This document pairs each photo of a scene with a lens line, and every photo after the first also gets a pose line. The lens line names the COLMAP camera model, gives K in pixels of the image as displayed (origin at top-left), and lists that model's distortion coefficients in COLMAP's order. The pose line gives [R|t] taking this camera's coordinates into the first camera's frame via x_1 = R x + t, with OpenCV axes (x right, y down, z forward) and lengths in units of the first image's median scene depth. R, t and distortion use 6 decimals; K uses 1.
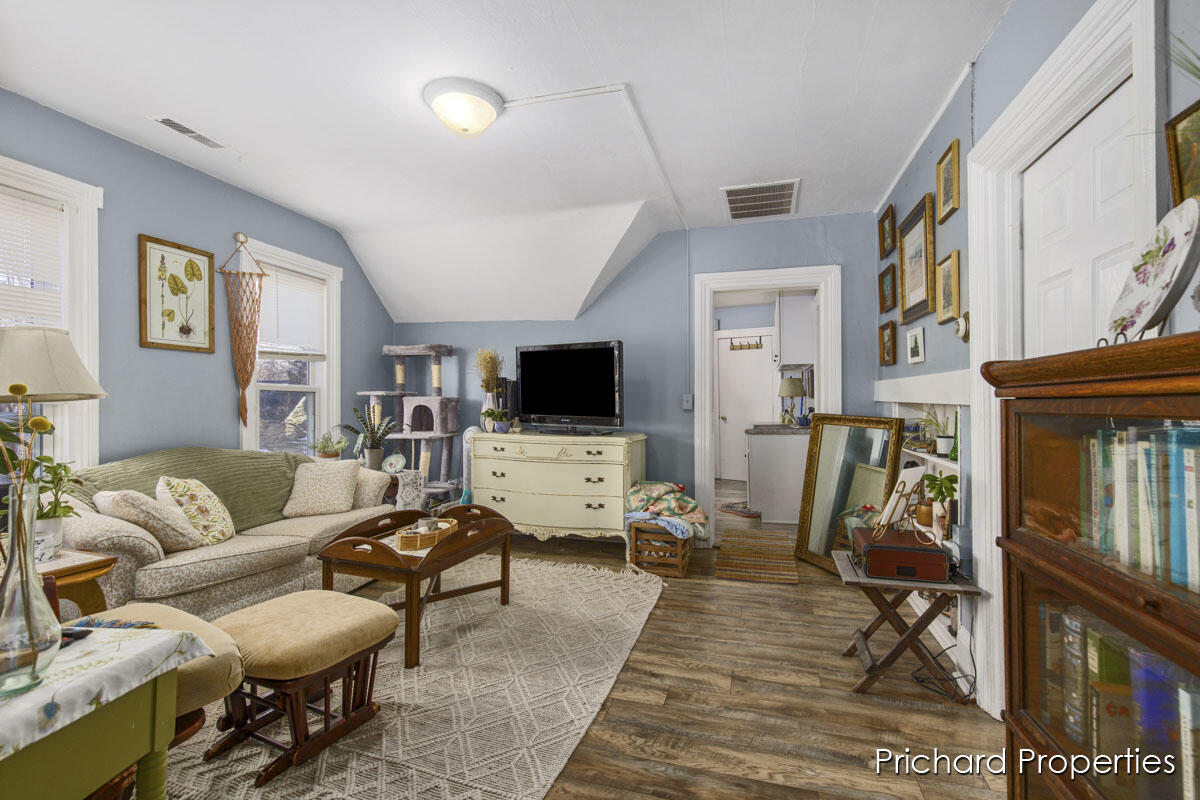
lens RADIAL K [[540.4, 0, 594.6], [0, 540.4, 398.5], [0, 0, 1]] dist [0.009627, -0.002586]
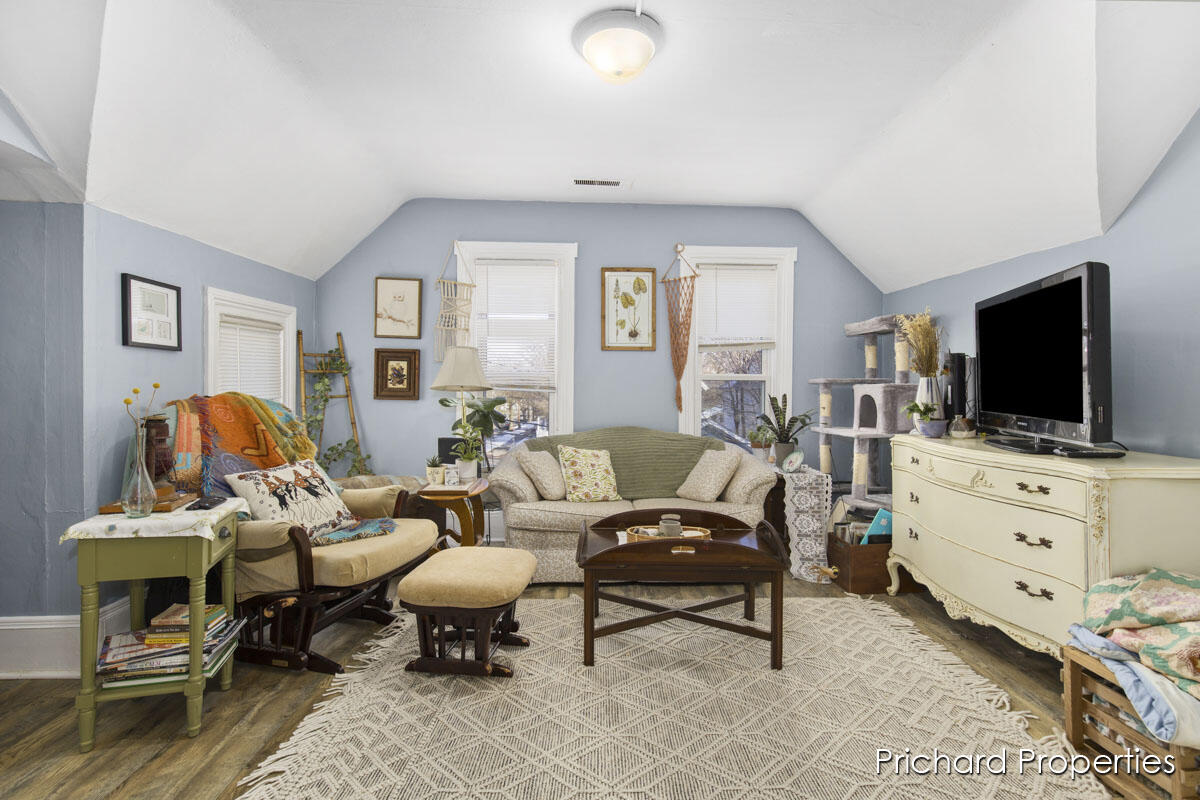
lens RADIAL K [[540.4, 0, 600.3], [0, 540.4, 395.7], [0, 0, 1]] dist [0.009627, -0.002586]
pose [[0.328271, 0.008328, -0.944547, 0.398569], [0.005863, 0.999924, 0.010854, 0.003578], [0.944565, -0.009101, 0.328197, 0.487654]]
